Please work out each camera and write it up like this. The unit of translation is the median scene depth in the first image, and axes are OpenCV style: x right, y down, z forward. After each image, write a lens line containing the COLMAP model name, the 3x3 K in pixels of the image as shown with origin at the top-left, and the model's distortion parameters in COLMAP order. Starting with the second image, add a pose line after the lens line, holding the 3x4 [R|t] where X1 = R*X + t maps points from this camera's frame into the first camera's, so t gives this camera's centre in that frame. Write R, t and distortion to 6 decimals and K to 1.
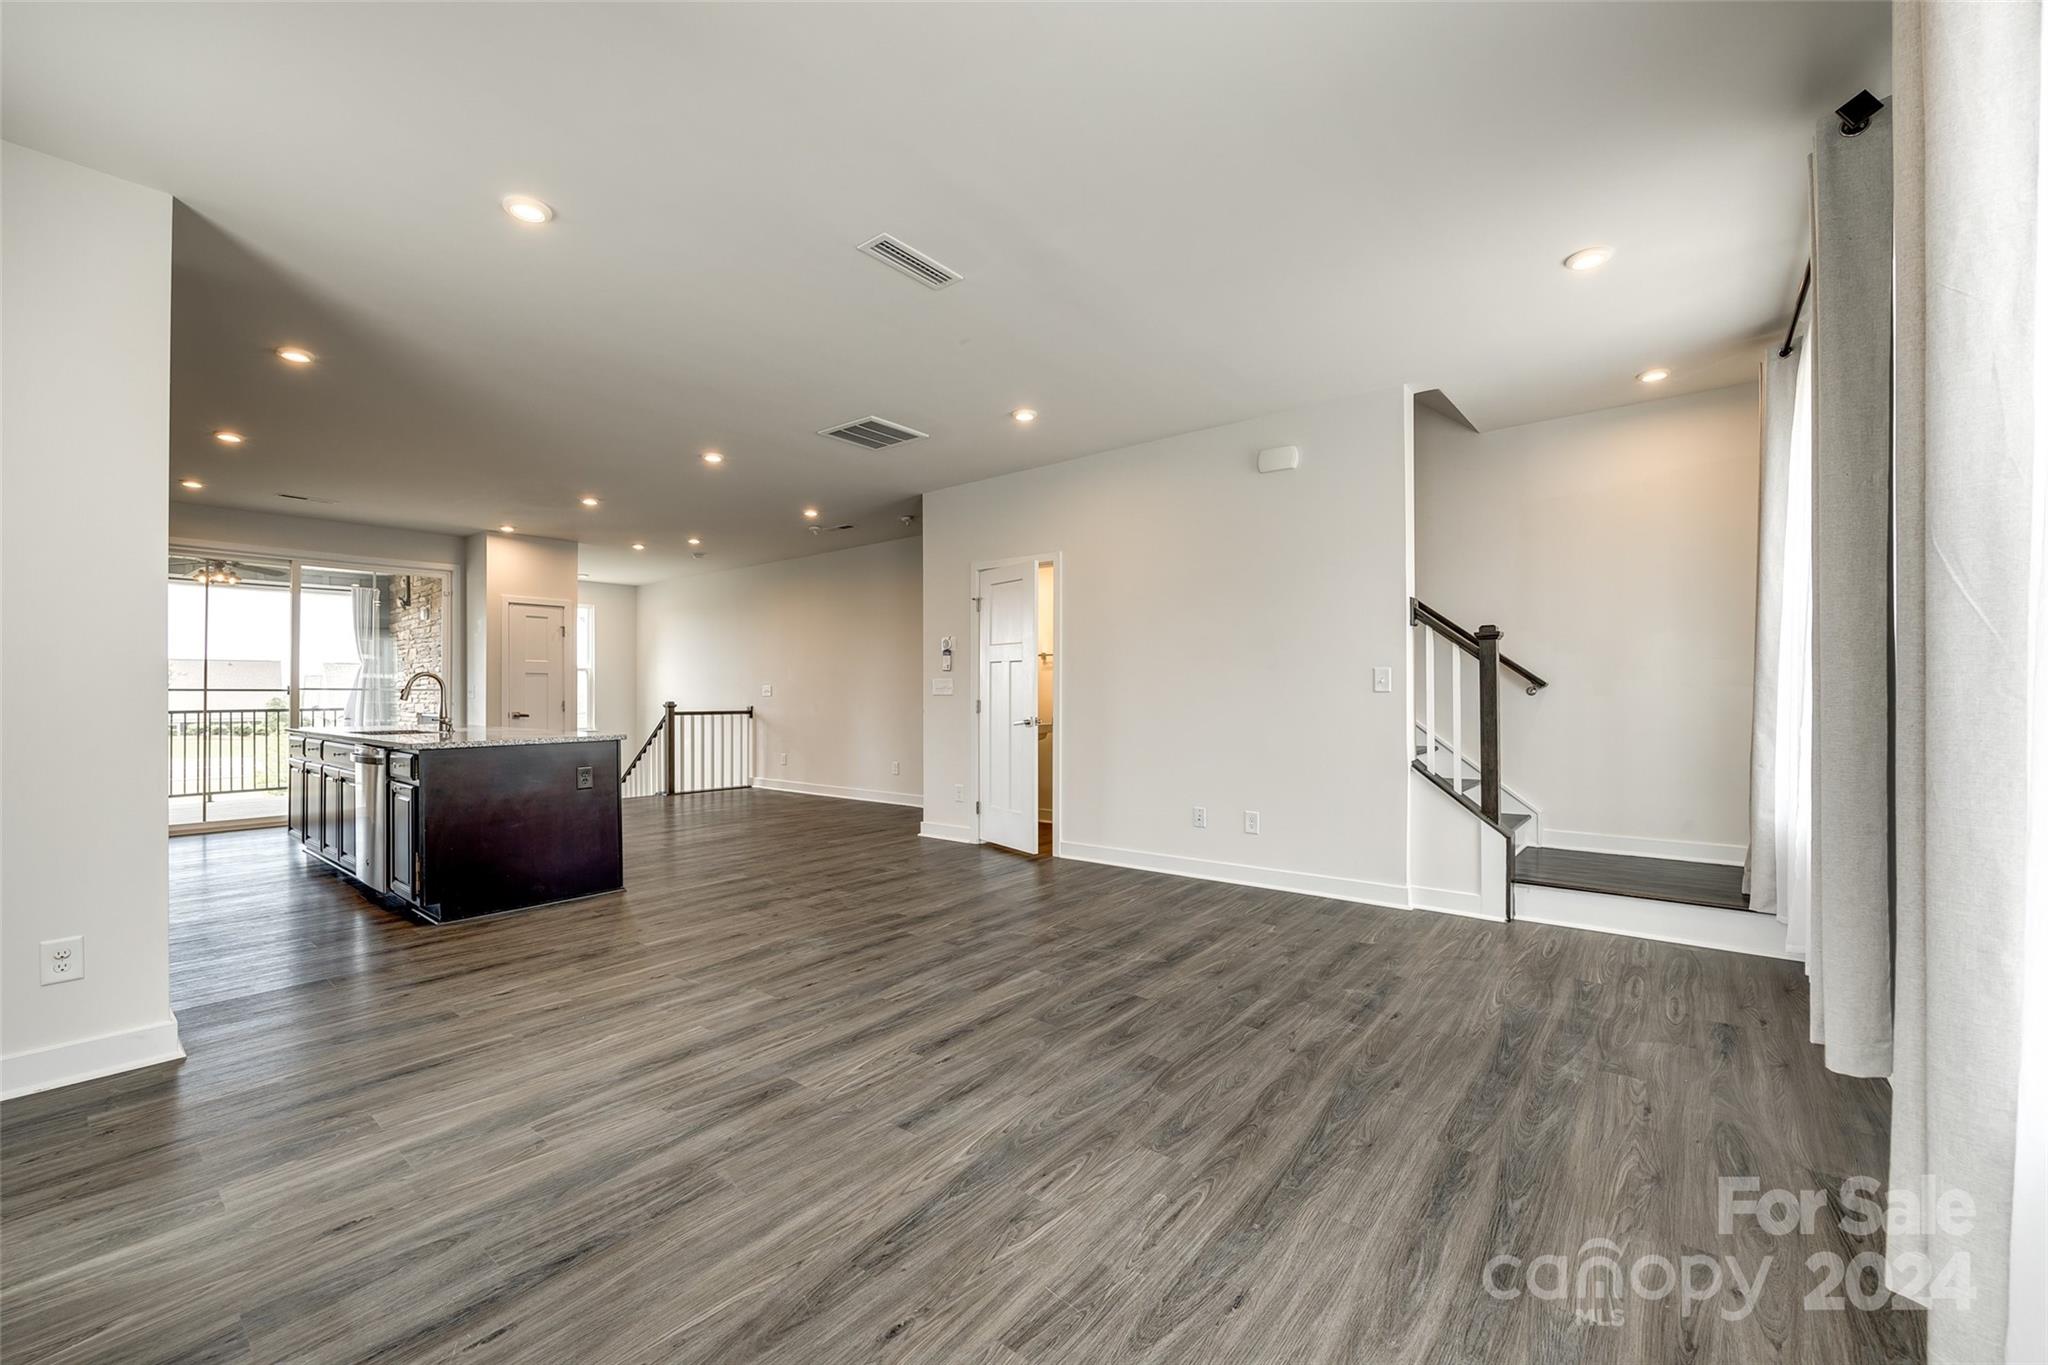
lens RADIAL K [[823.6, 0, 1021.7], [0, 823.6, 686.6], [0, 0, 1]] dist [0.000950, -0.000771]
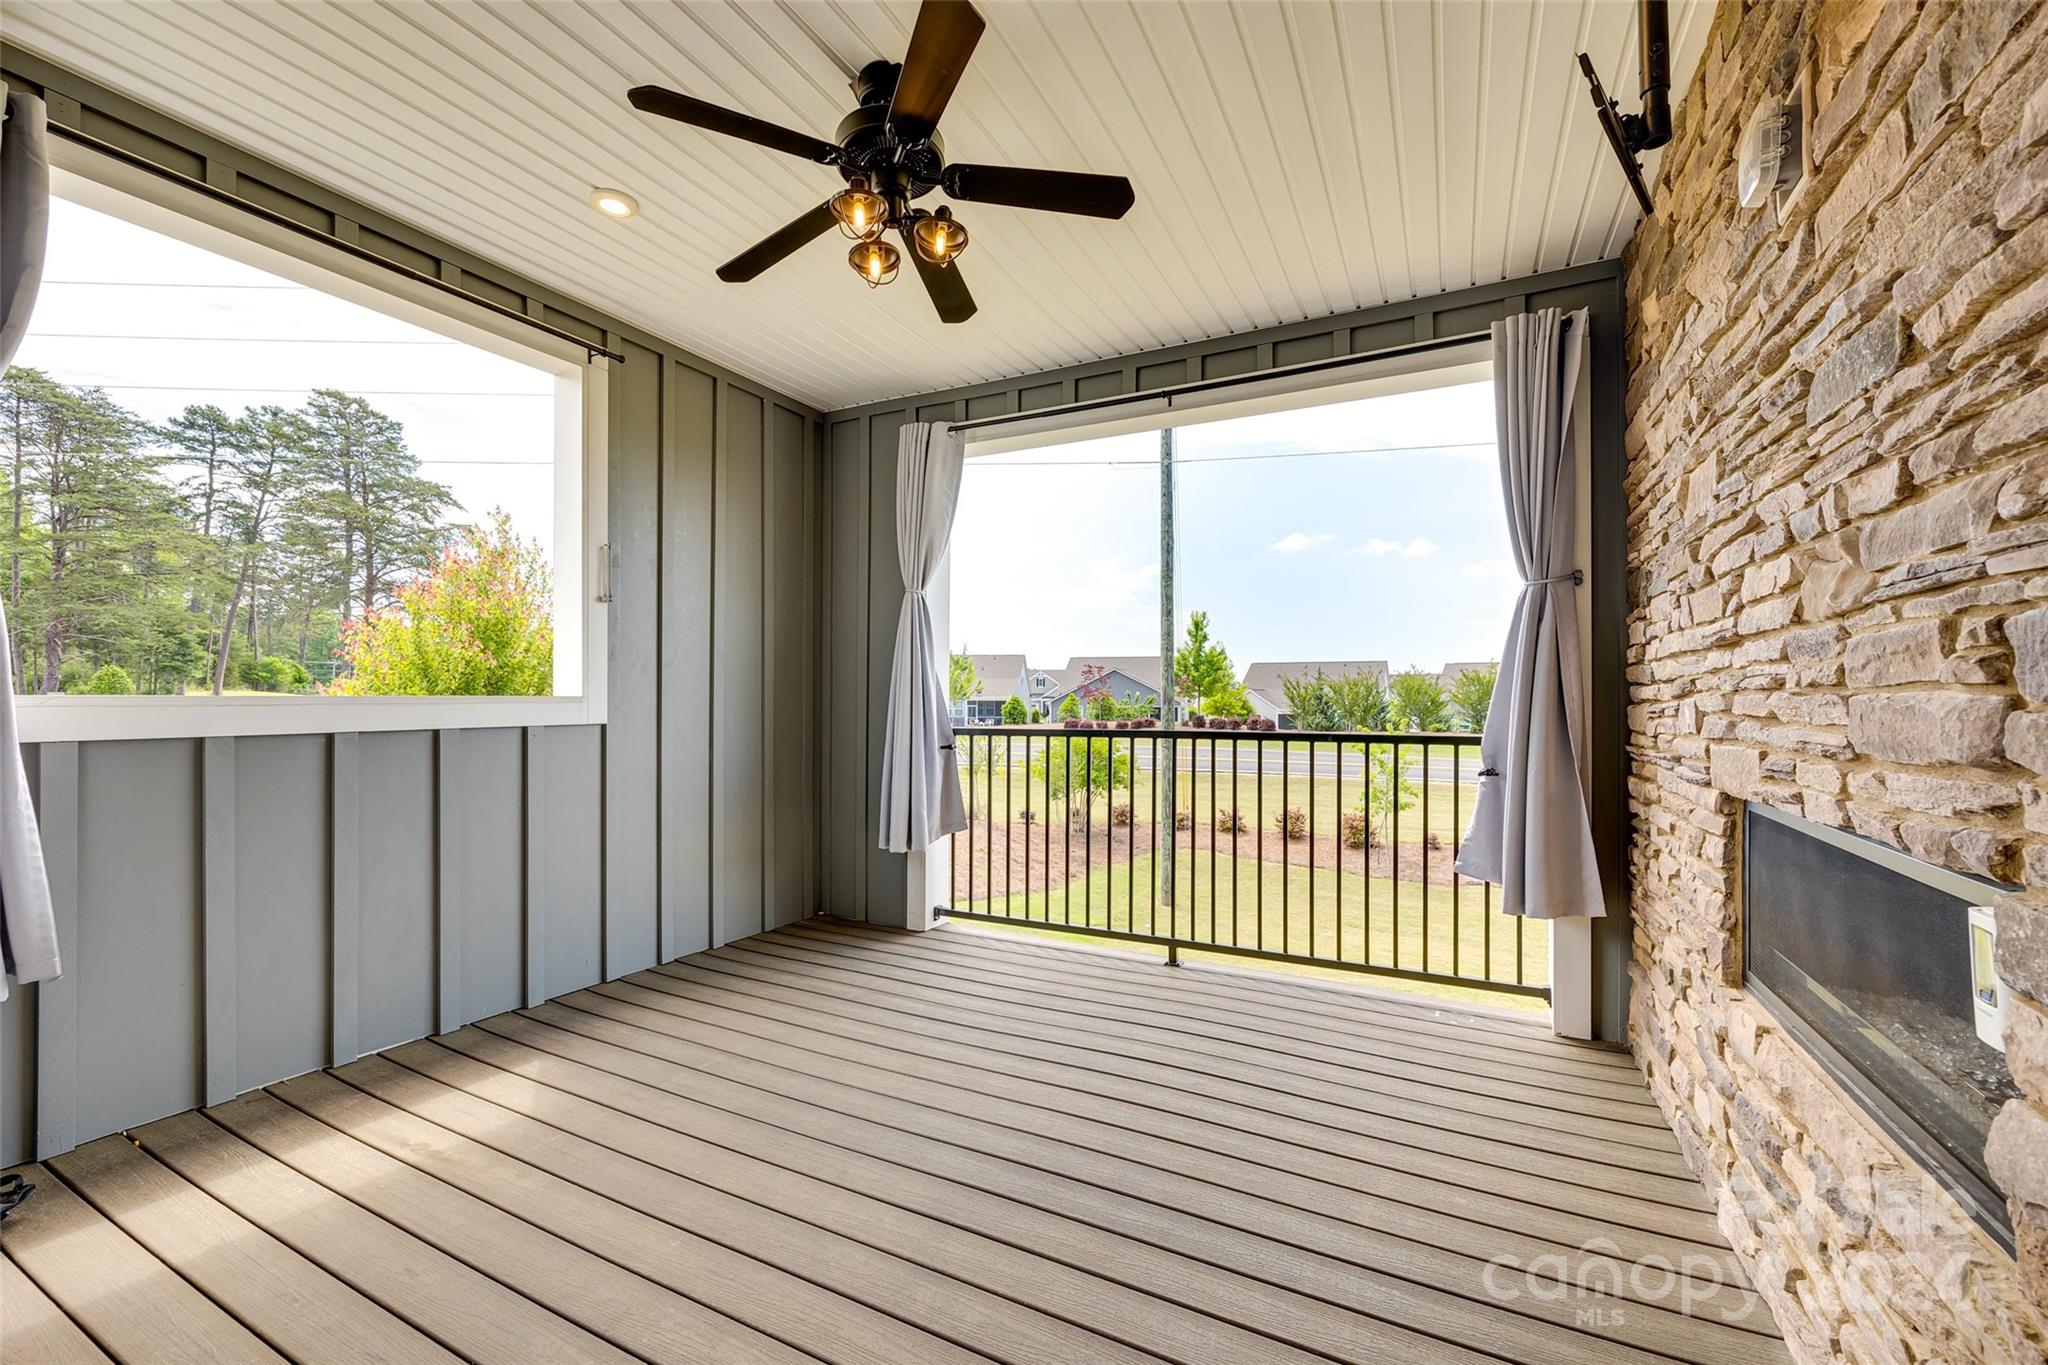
lens RADIAL K [[823.6, 0, 1017.9], [0, 823.6, 691.0], [0, 0, 1]] dist [0.000950, -0.000771]
pose [[0.198164, -0.002902, -0.980165, -0.719635], [0.005112, 0.999985, -0.001927, 0.010316], [0.980156, -0.004629, 0.198176, 0.996219]]
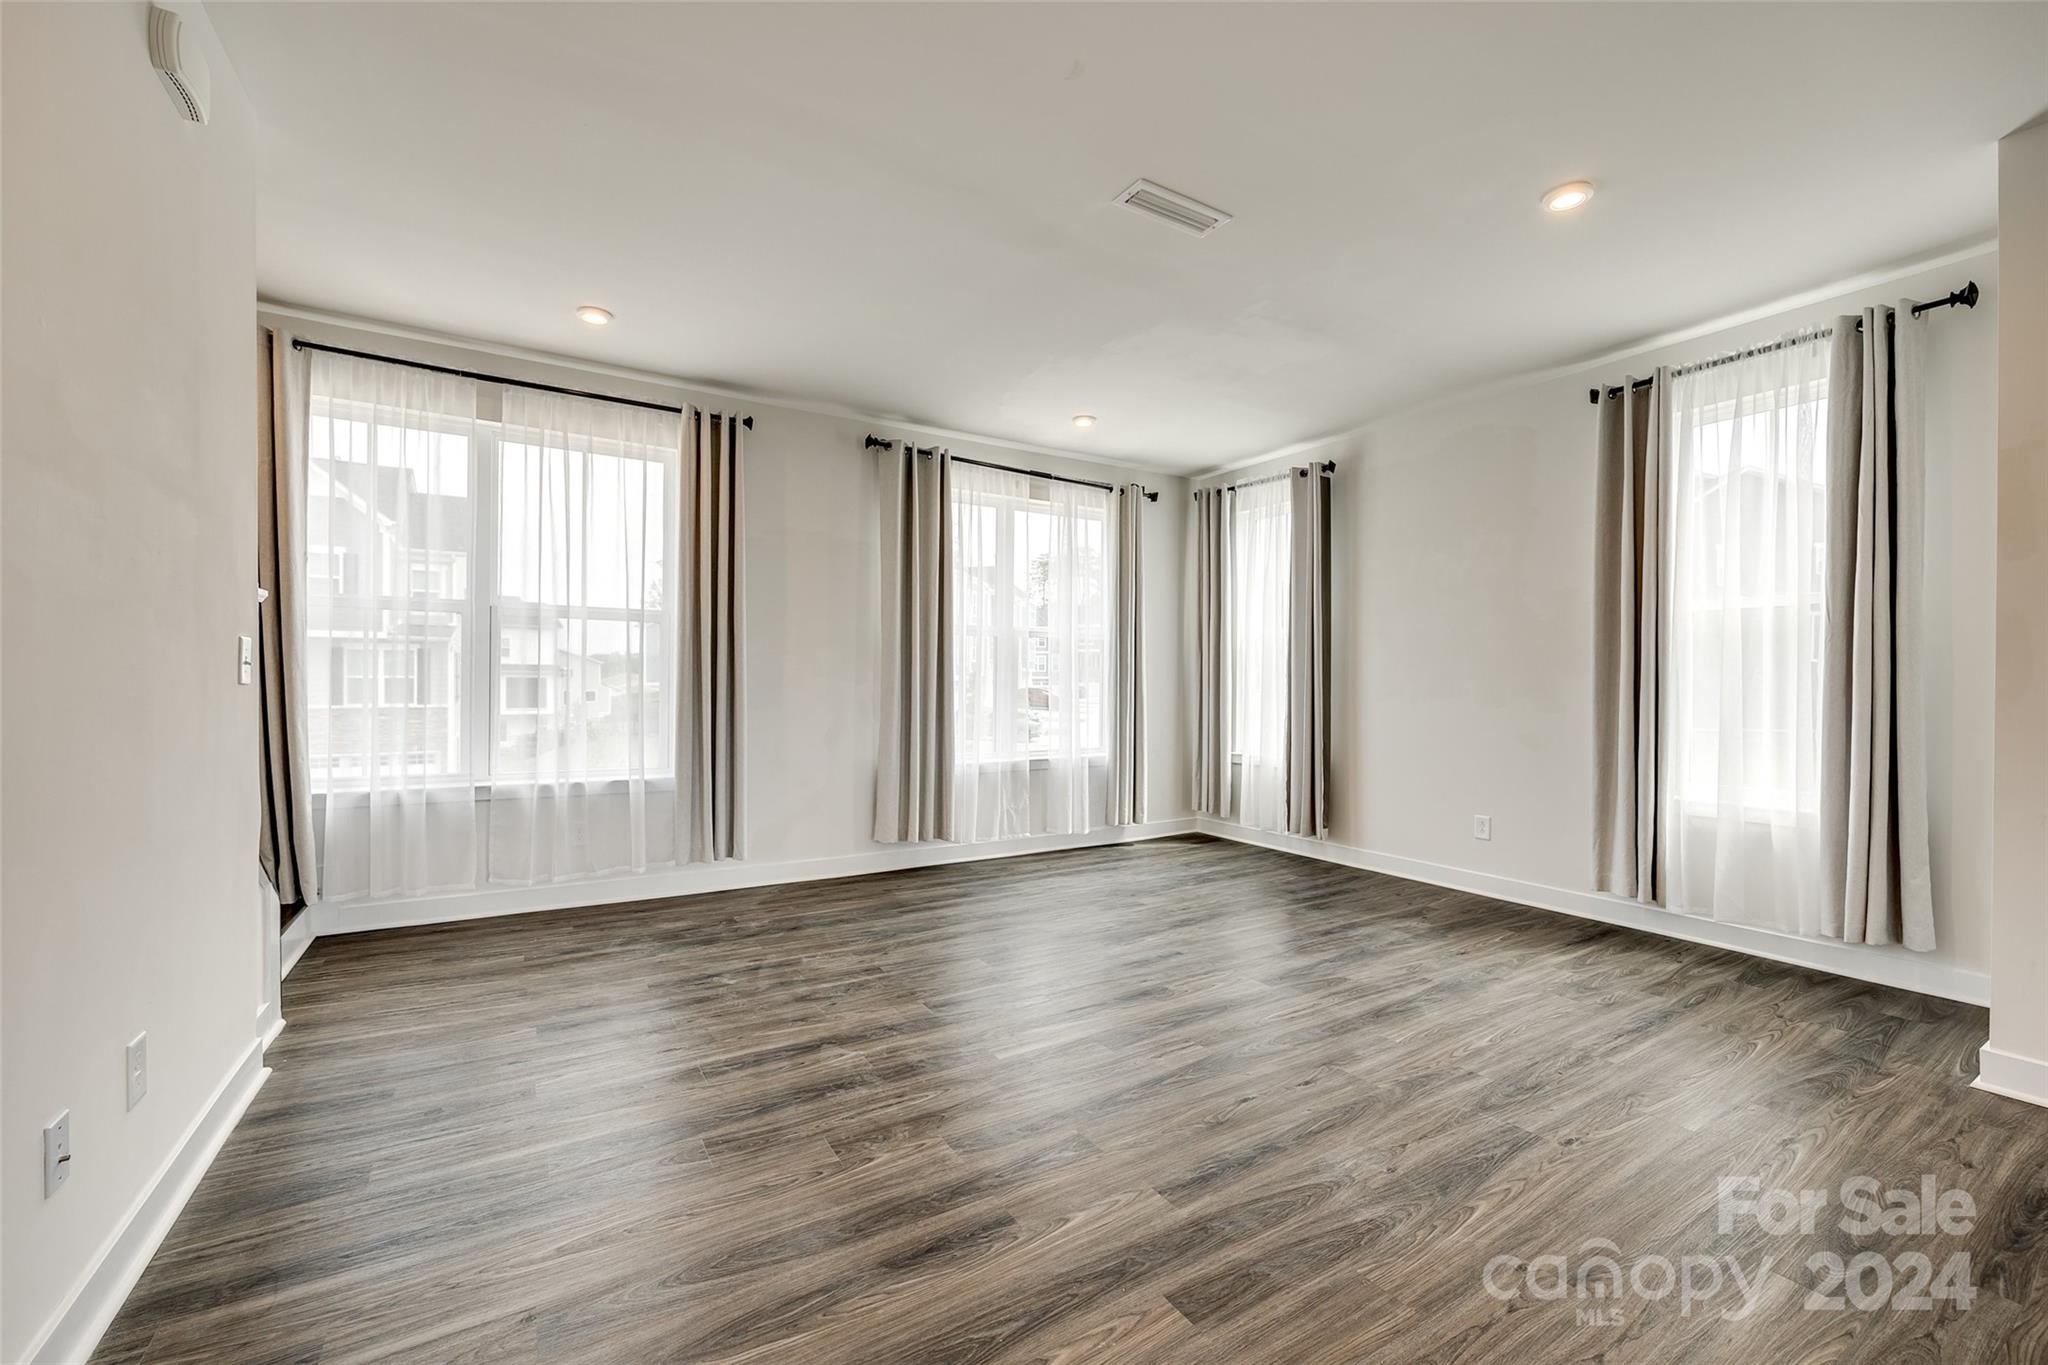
lens RADIAL K [[823.6, 0, 1012.5], [0, 823.6, 686.8], [0, 0, 1]] dist [0.000950, -0.000771]
pose [[-0.940285, -0.002883, 0.340377, -0.104040], [-0.005003, 0.999973, -0.005353, 0.004573], [-0.340352, -0.006737, -0.940274, 0.714701]]
